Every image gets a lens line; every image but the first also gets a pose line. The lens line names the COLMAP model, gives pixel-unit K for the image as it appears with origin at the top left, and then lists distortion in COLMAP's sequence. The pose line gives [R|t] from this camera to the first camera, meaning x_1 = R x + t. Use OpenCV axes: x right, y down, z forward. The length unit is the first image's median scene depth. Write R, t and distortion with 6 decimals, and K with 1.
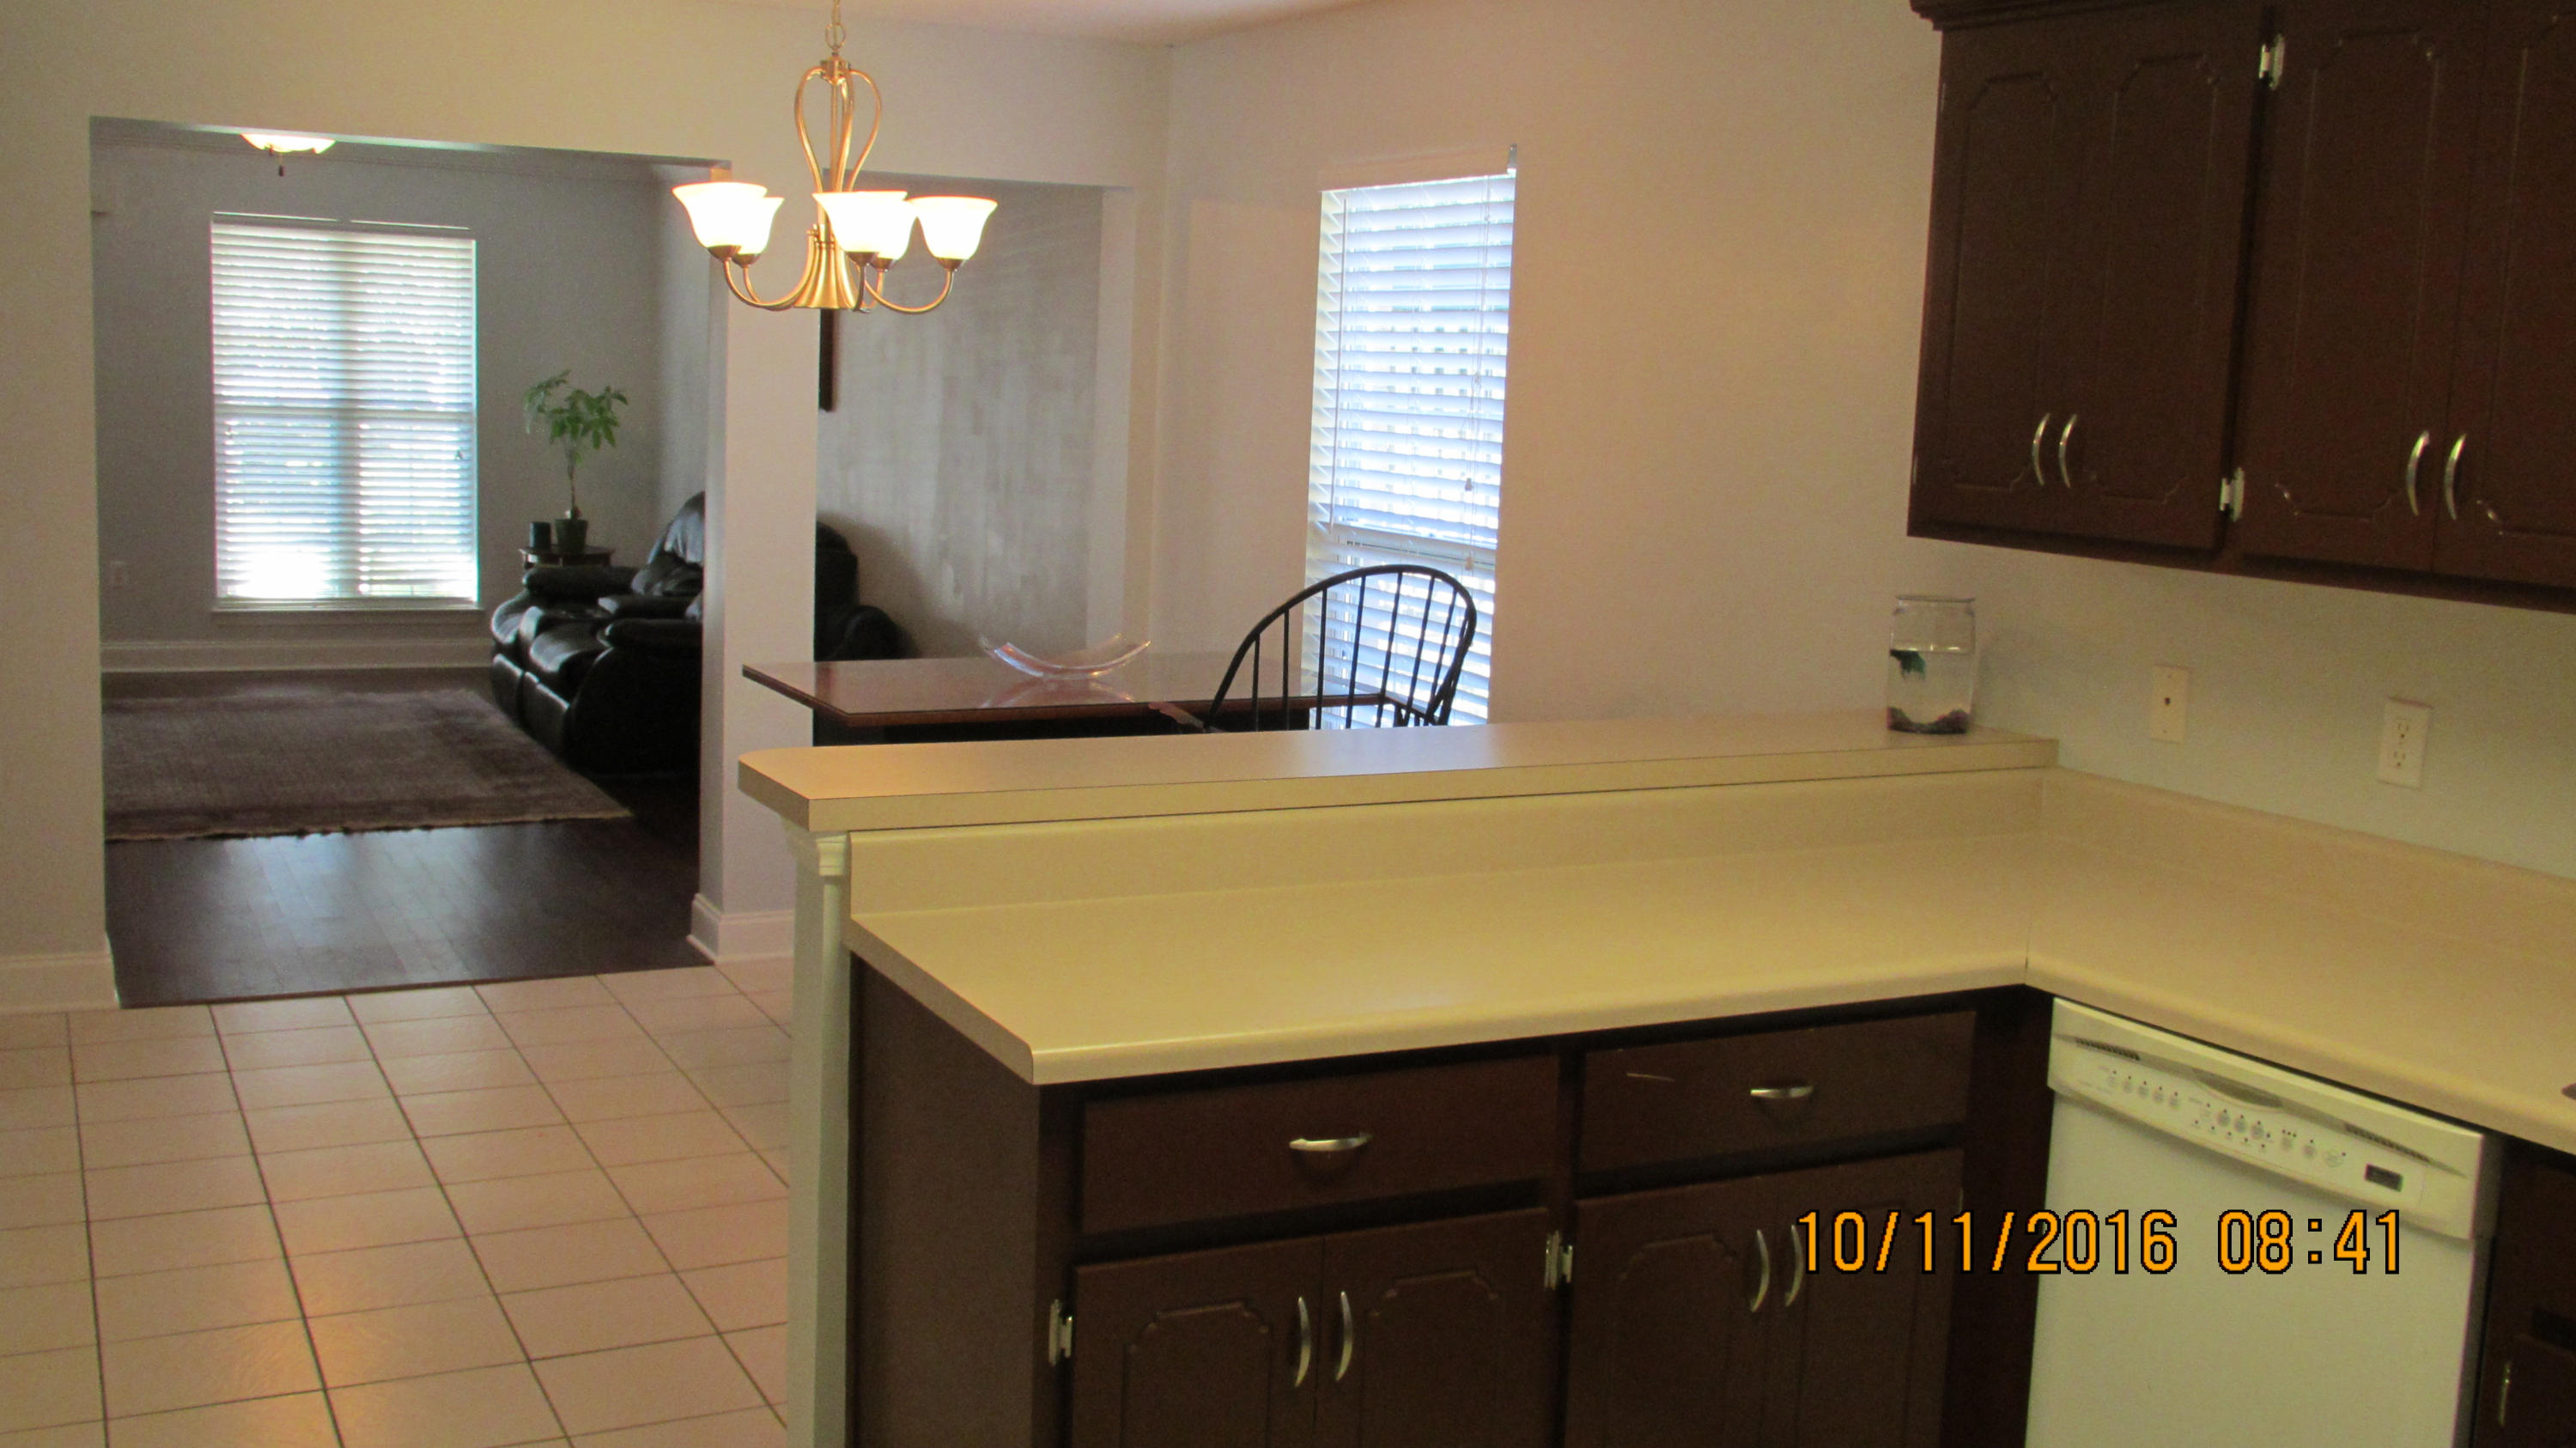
lens RADIAL K [[2537.0, 0, 1288.0], [0, 2537.0, 724.0], [0, 0, 1]] dist [-0.009480, 0.013771]
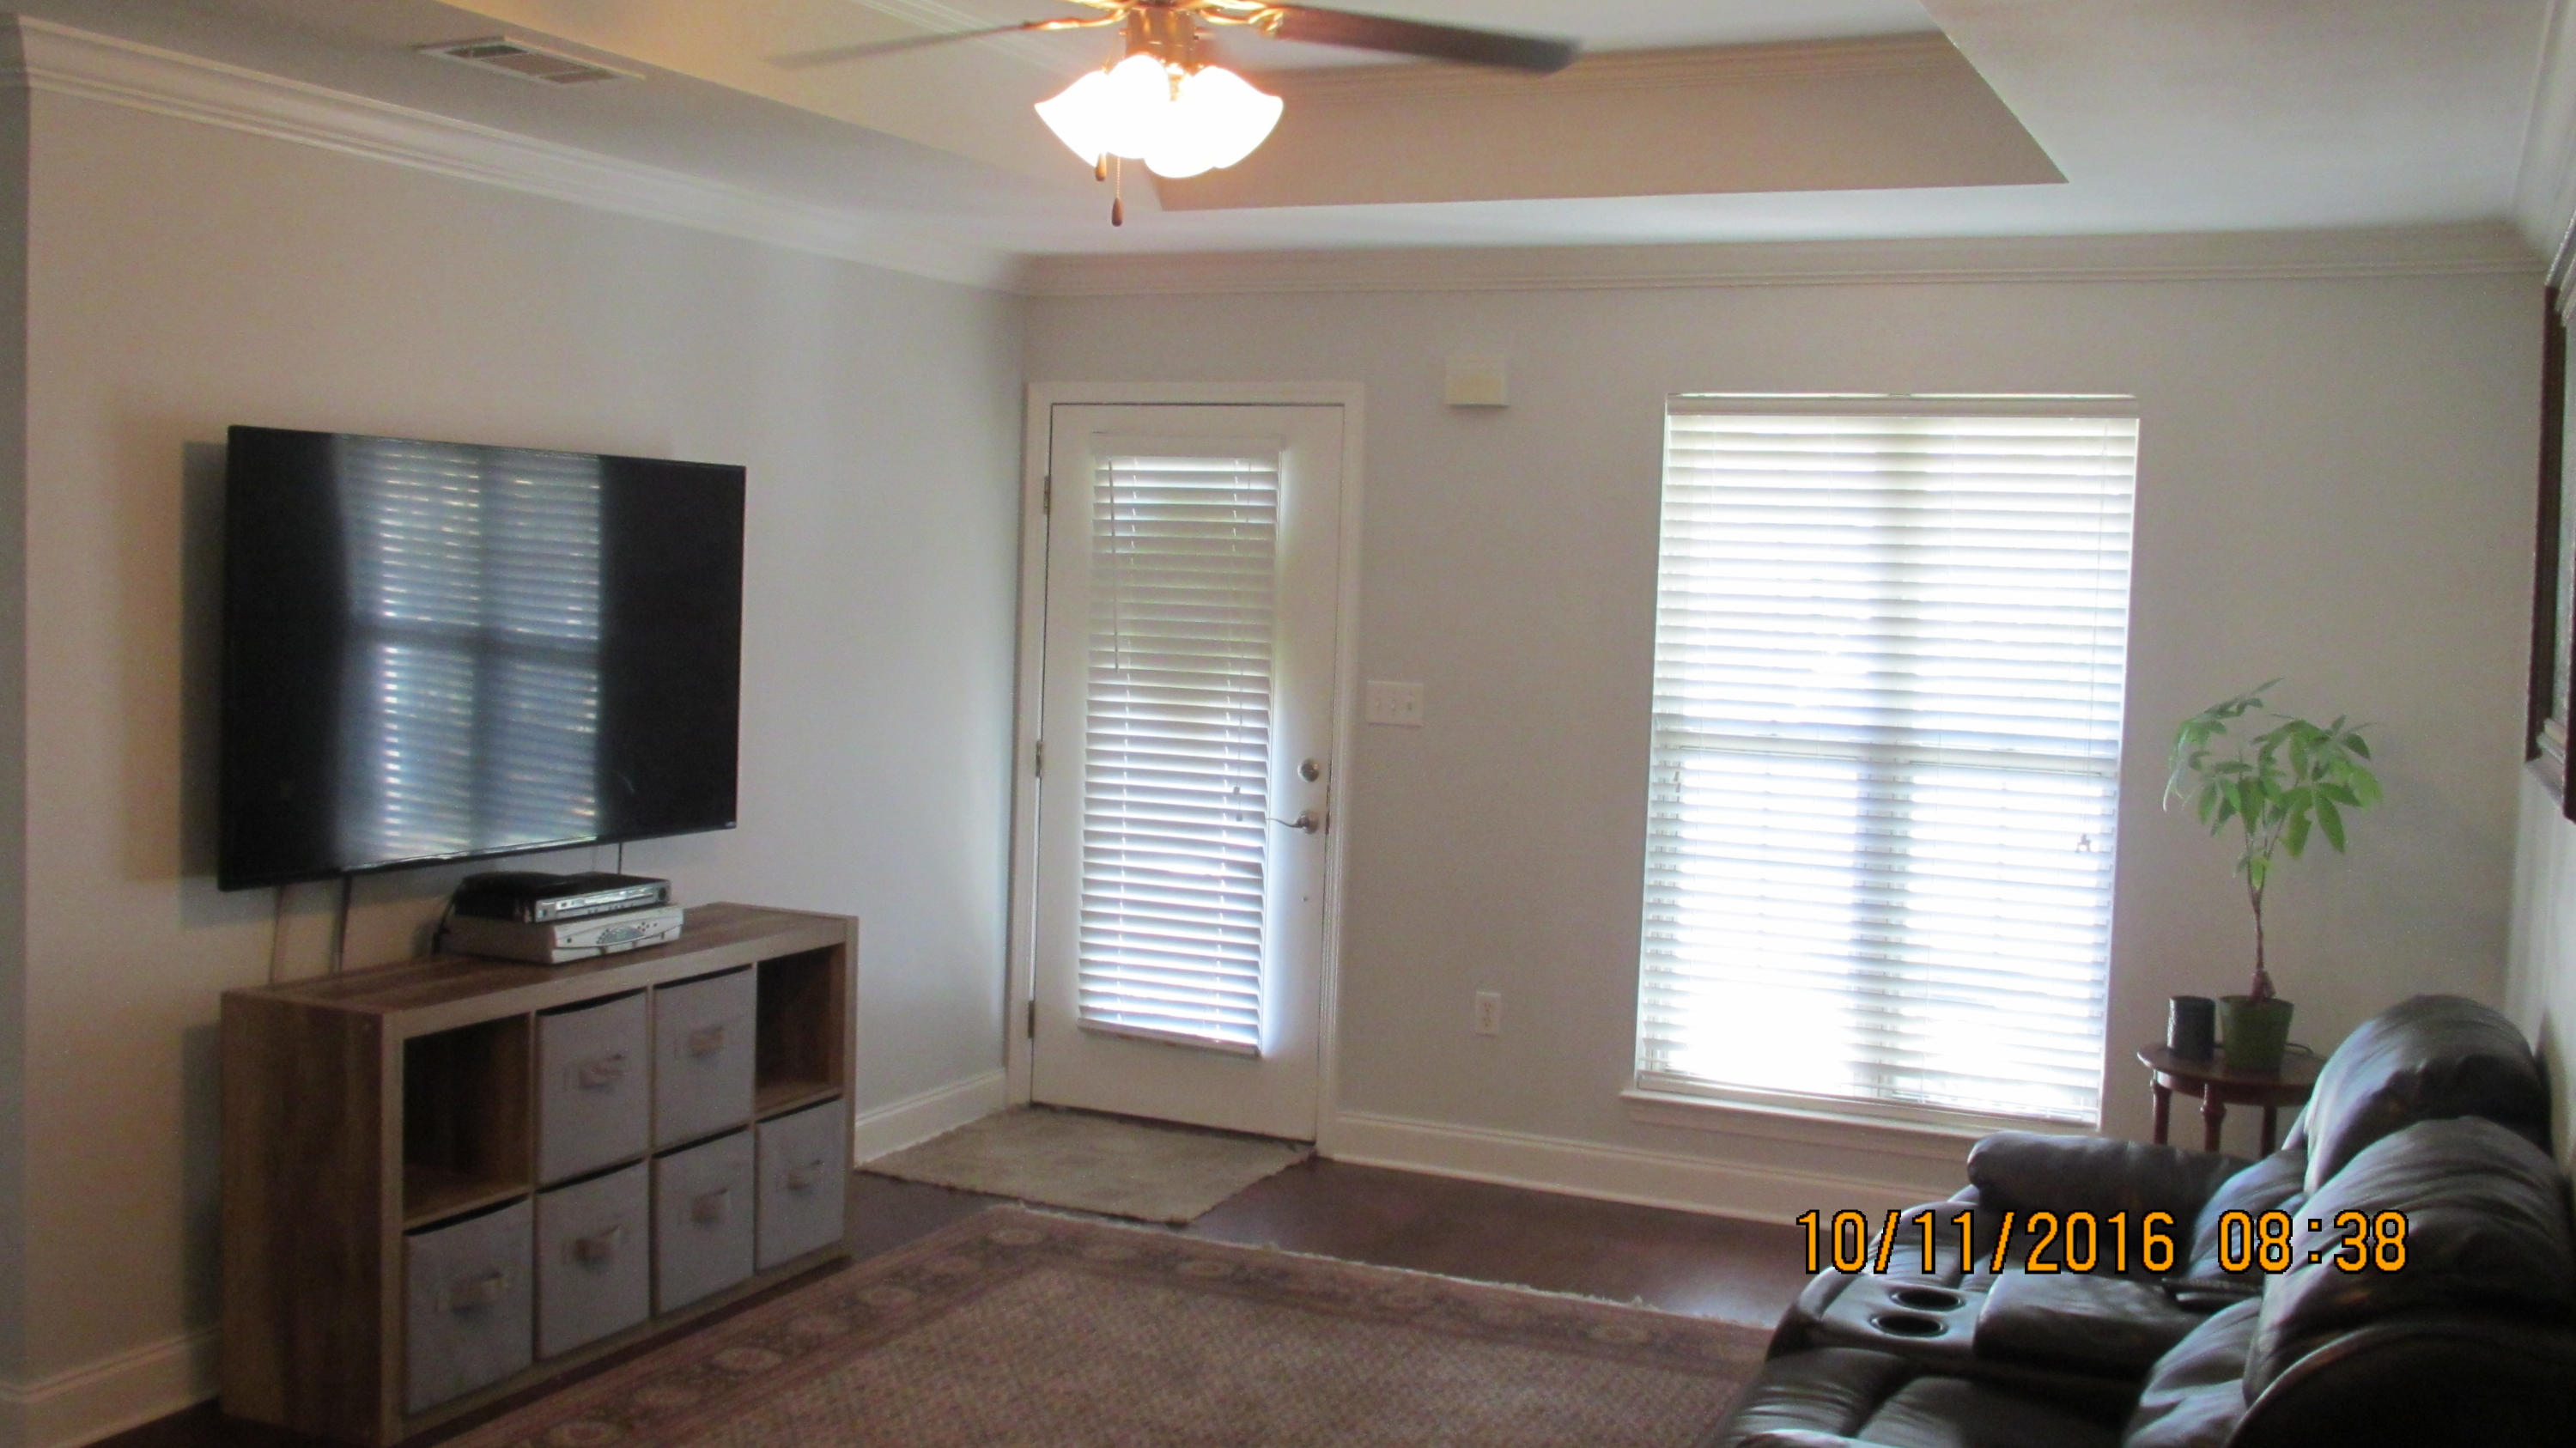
lens RADIAL K [[2537.0, 0, 1288.0], [0, 2537.0, 724.0], [0, 0, 1]] dist [-0.009480, 0.013771]
pose [[0.629005, 0.029072, -0.776857, -0.034780], [-0.116602, 0.991524, -0.057305, -0.083478], [0.768607, 0.126628, 0.627064, 0.568307]]
